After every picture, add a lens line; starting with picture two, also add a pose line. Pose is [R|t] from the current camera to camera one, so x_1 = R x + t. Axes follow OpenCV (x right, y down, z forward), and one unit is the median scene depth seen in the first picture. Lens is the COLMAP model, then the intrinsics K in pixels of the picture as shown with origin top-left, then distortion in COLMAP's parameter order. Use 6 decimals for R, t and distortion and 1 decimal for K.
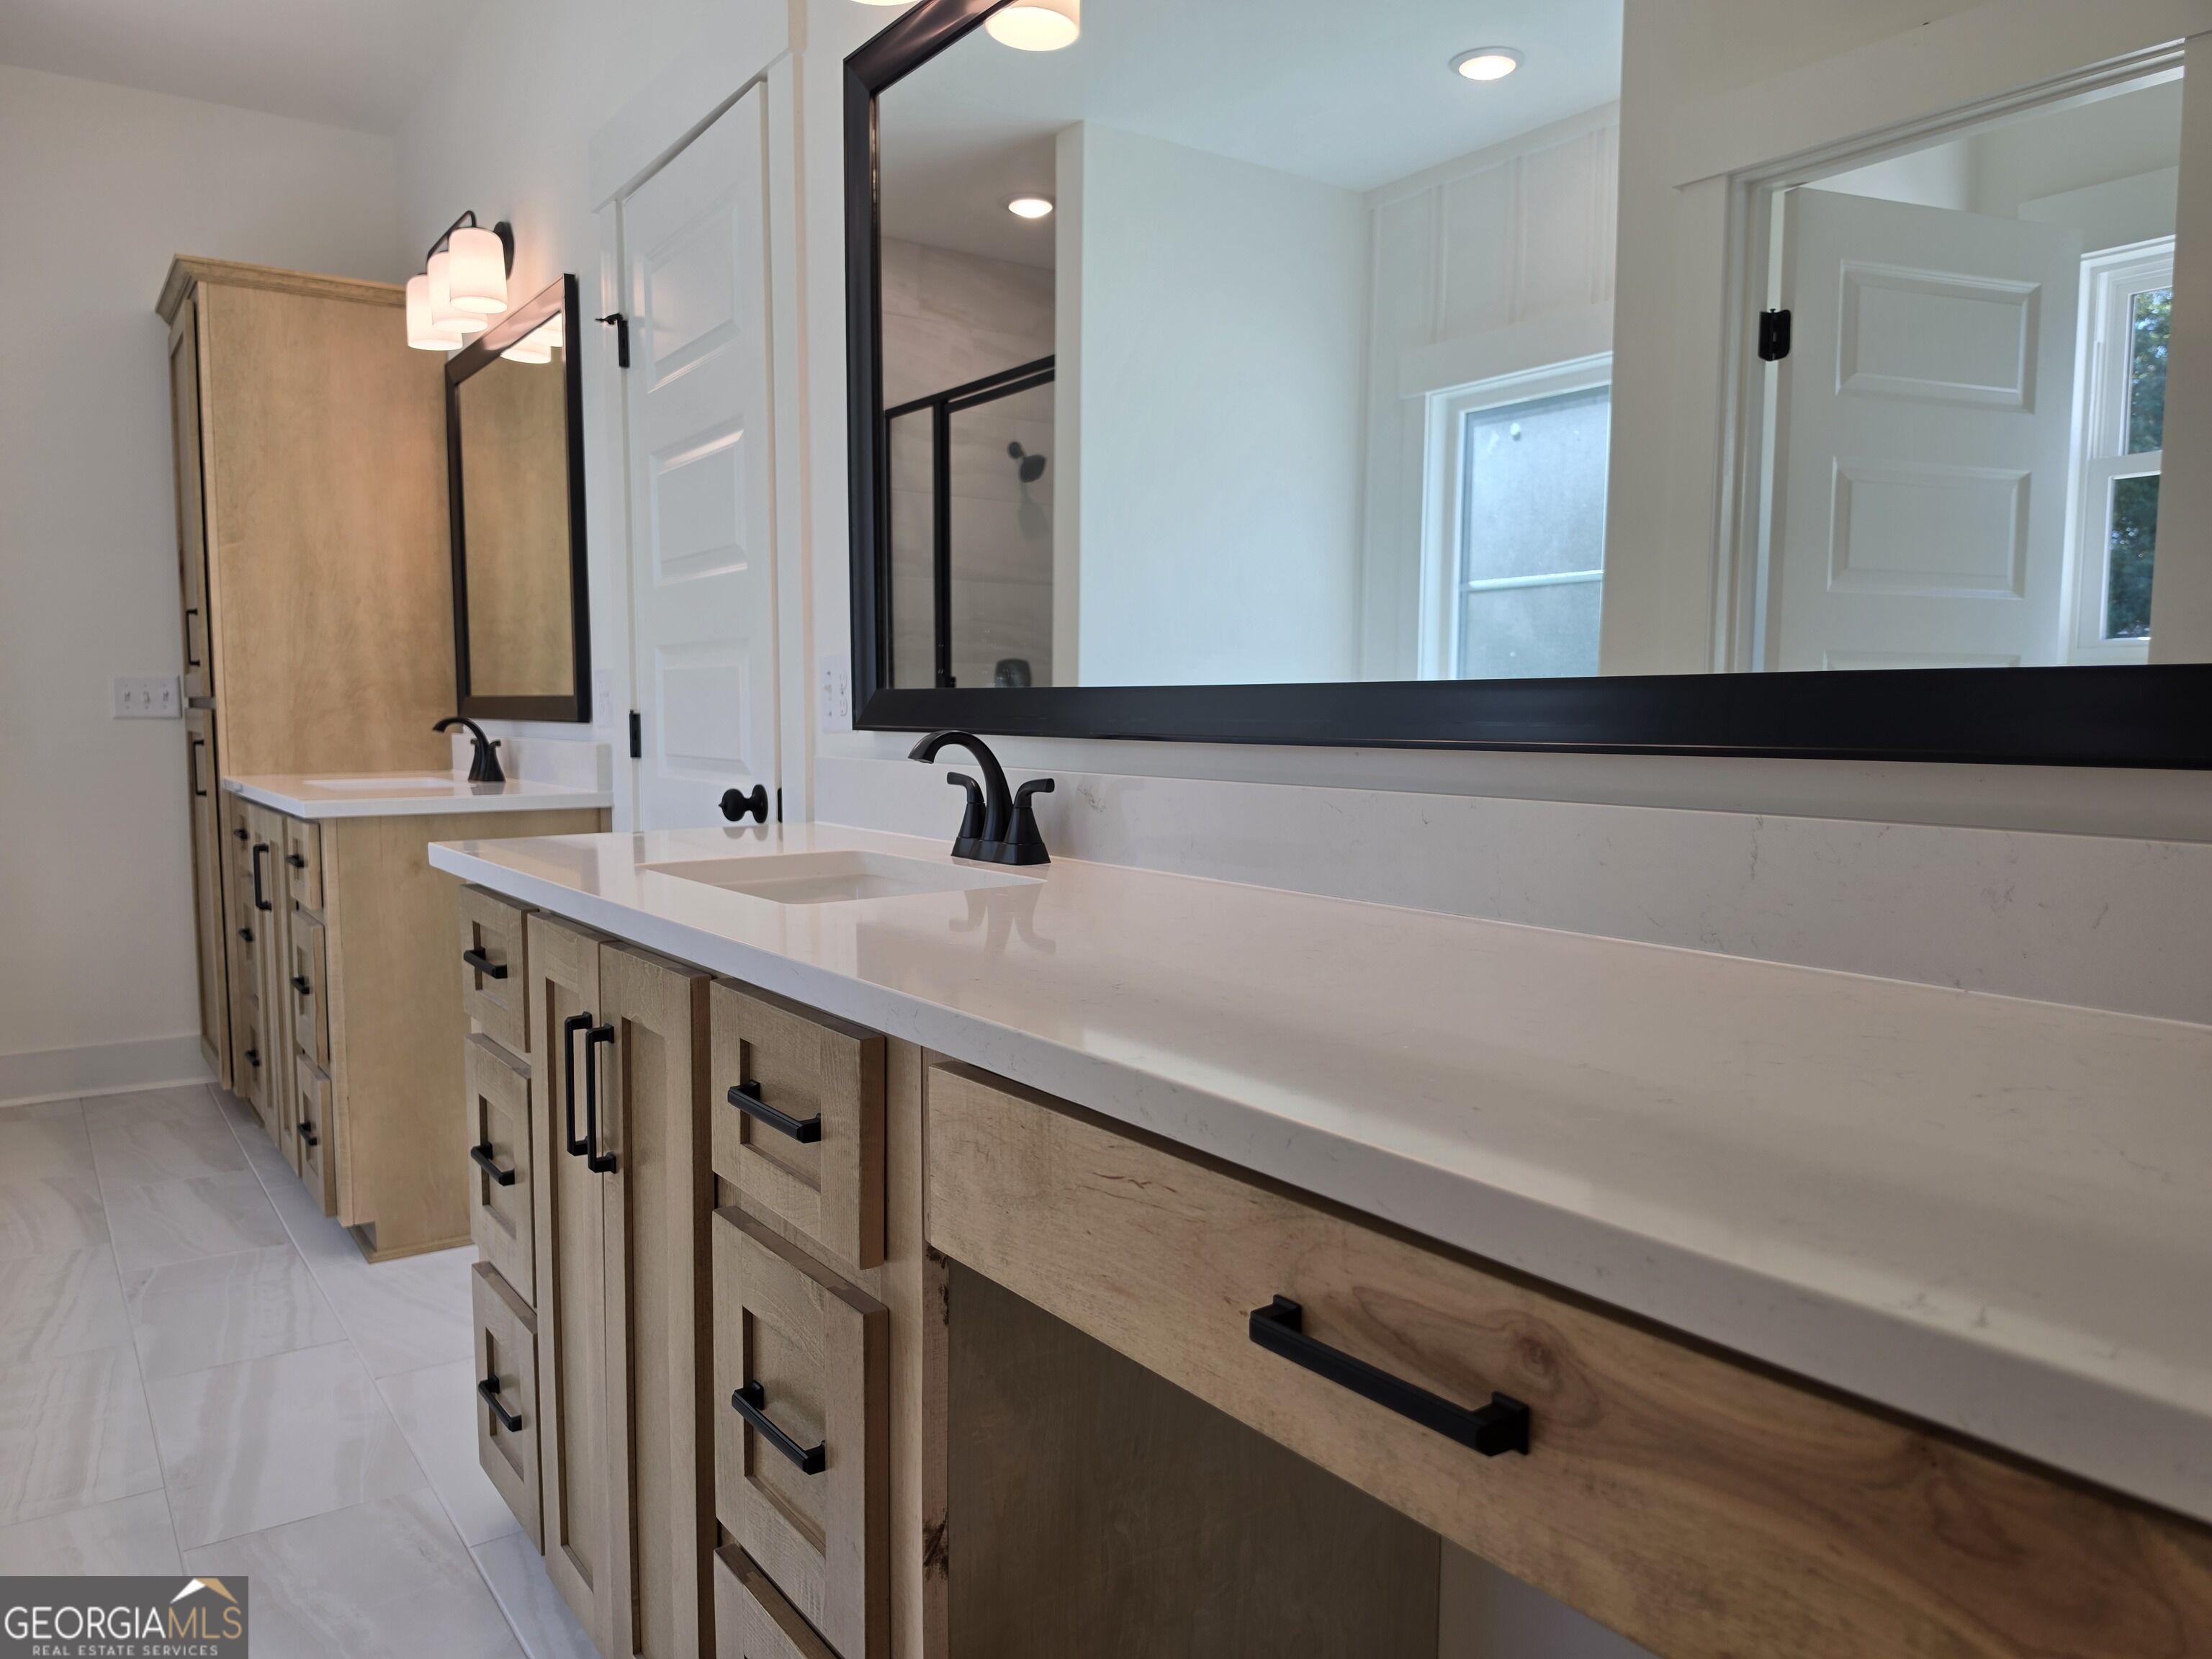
lens RADIAL K [[1417.5, 0, 1106.0], [0, 1417.5, 829.5], [0, 0, 1]] dist [0.062136, -0.091987]
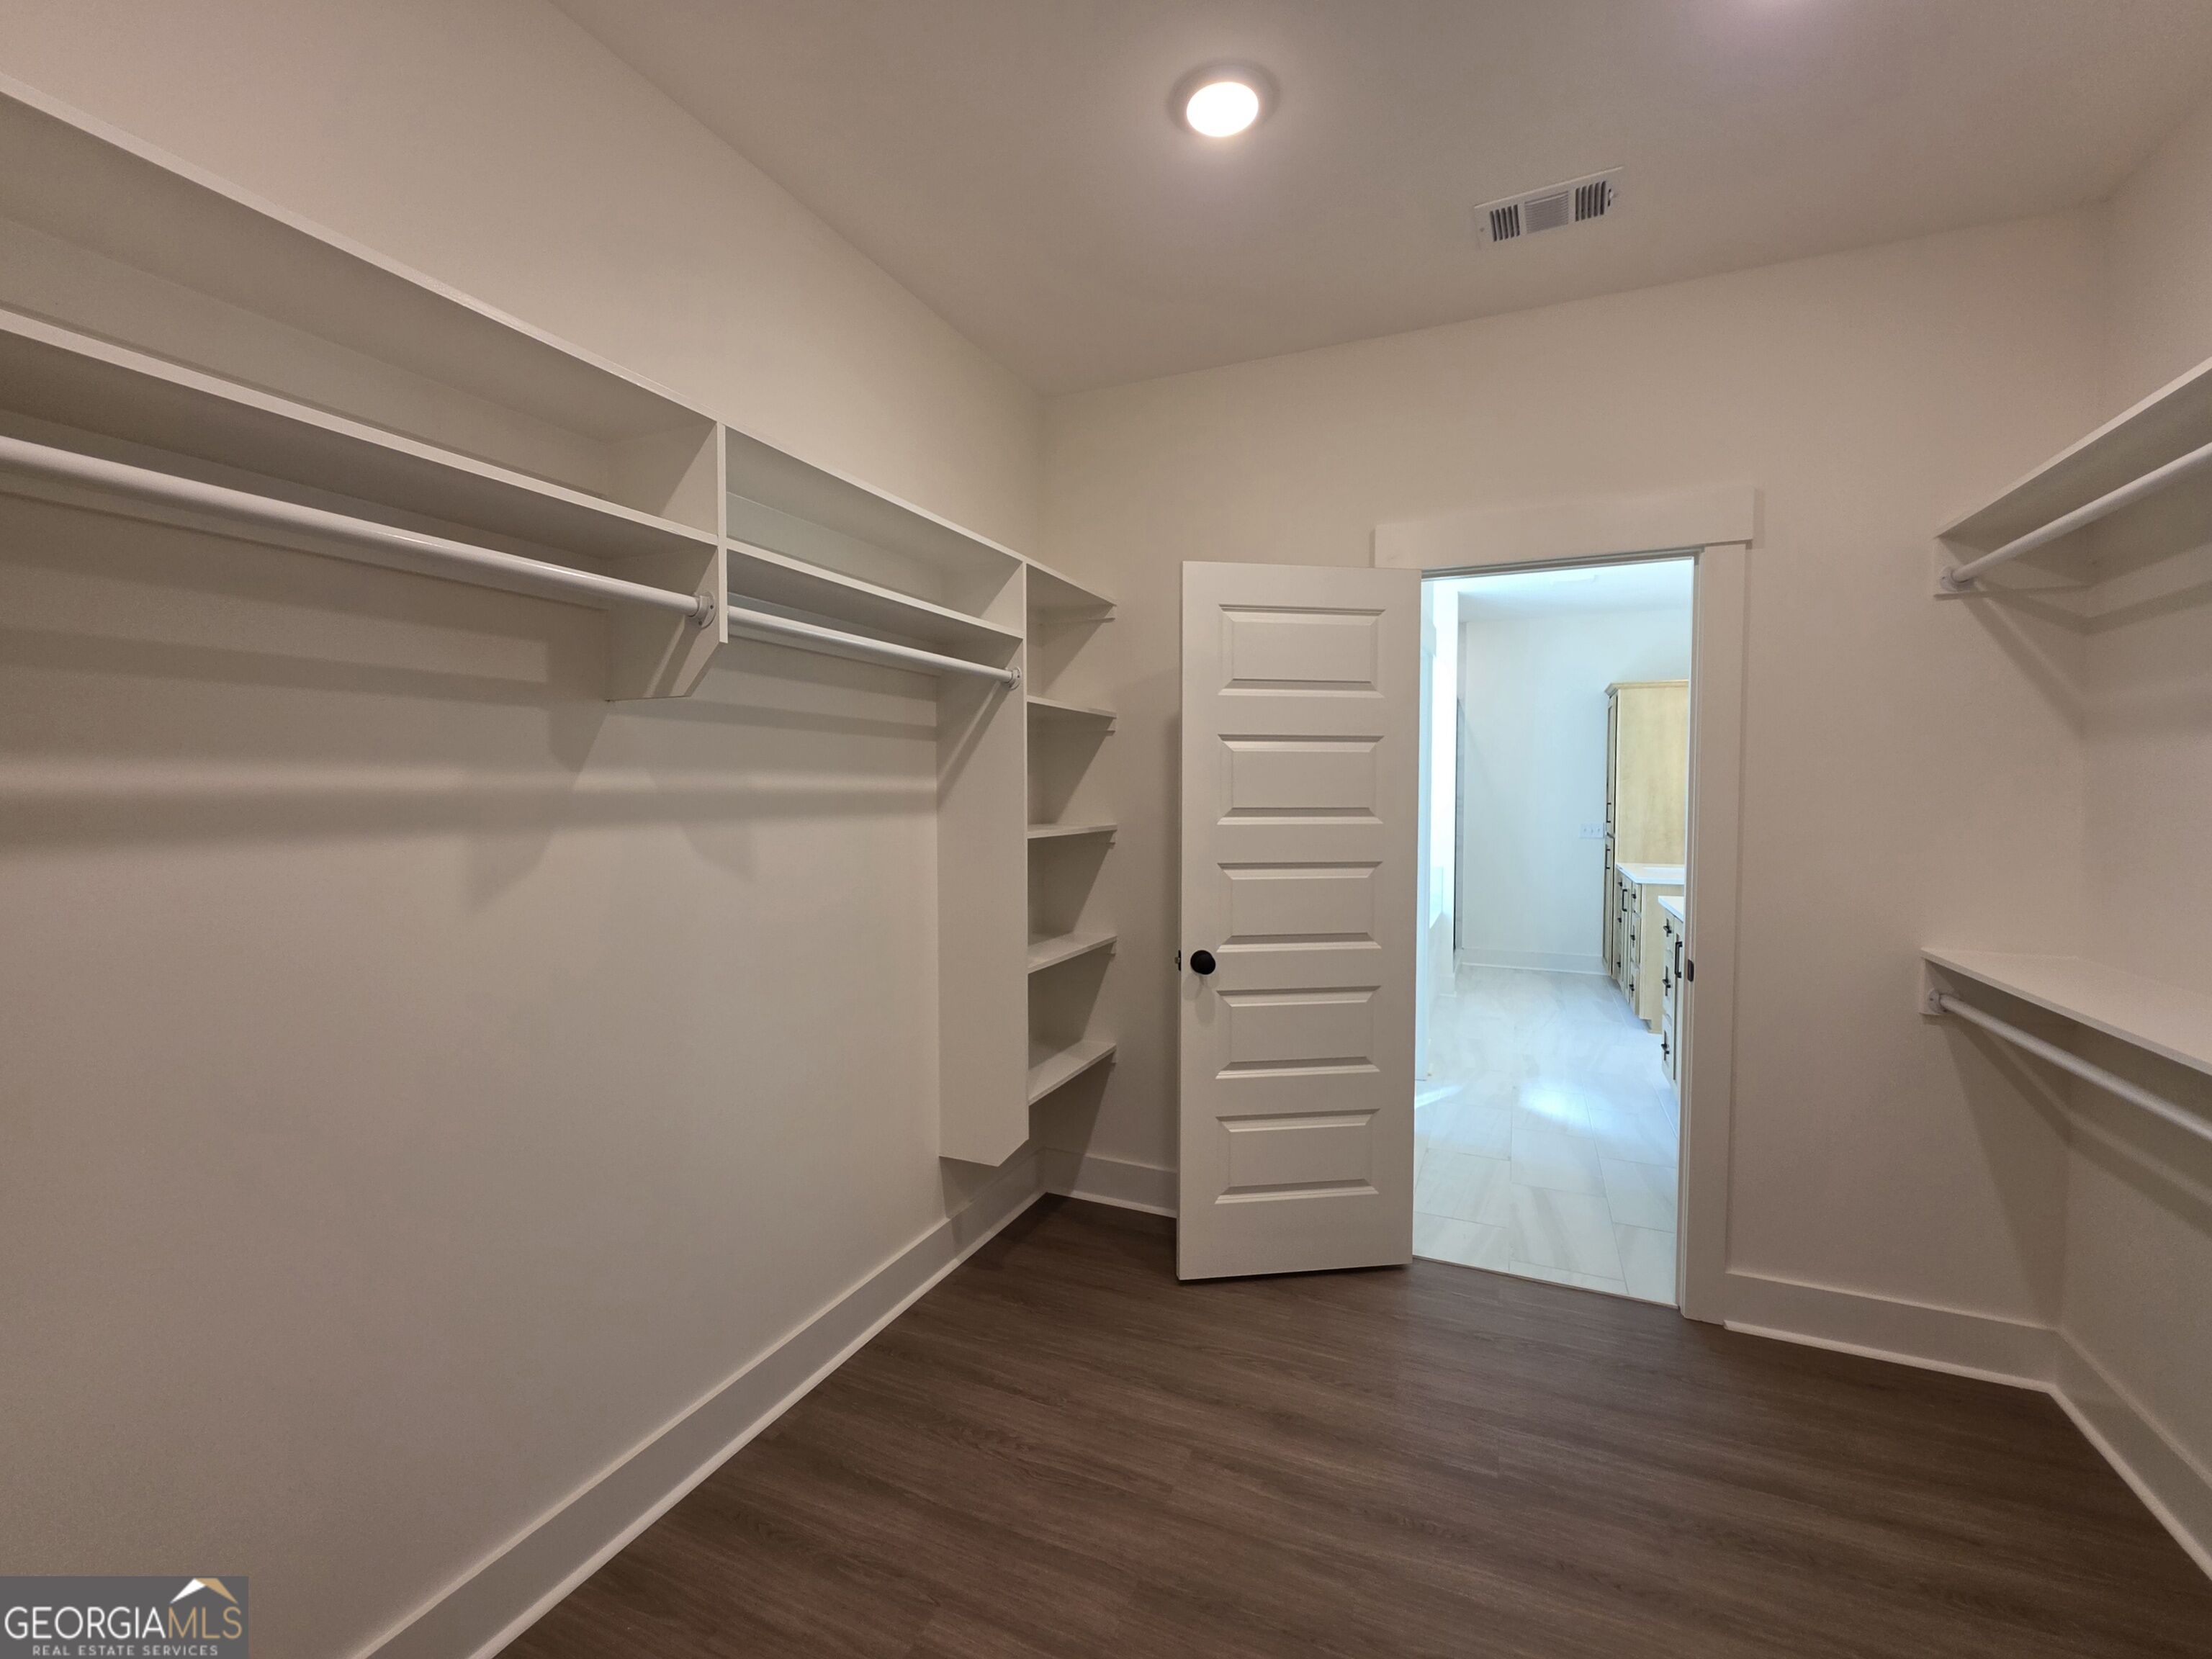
lens RADIAL K [[893.6, 0, 1099.8], [0, 893.6, 822.6], [0, 0, 1]] dist [-0.000445, 0.000196]
pose [[0.456803, 0.027784, -0.889134, 0.475297], [-0.077424, 0.996961, -0.008624, -0.022994], [0.886192, 0.072779, 0.457565, -0.702188]]
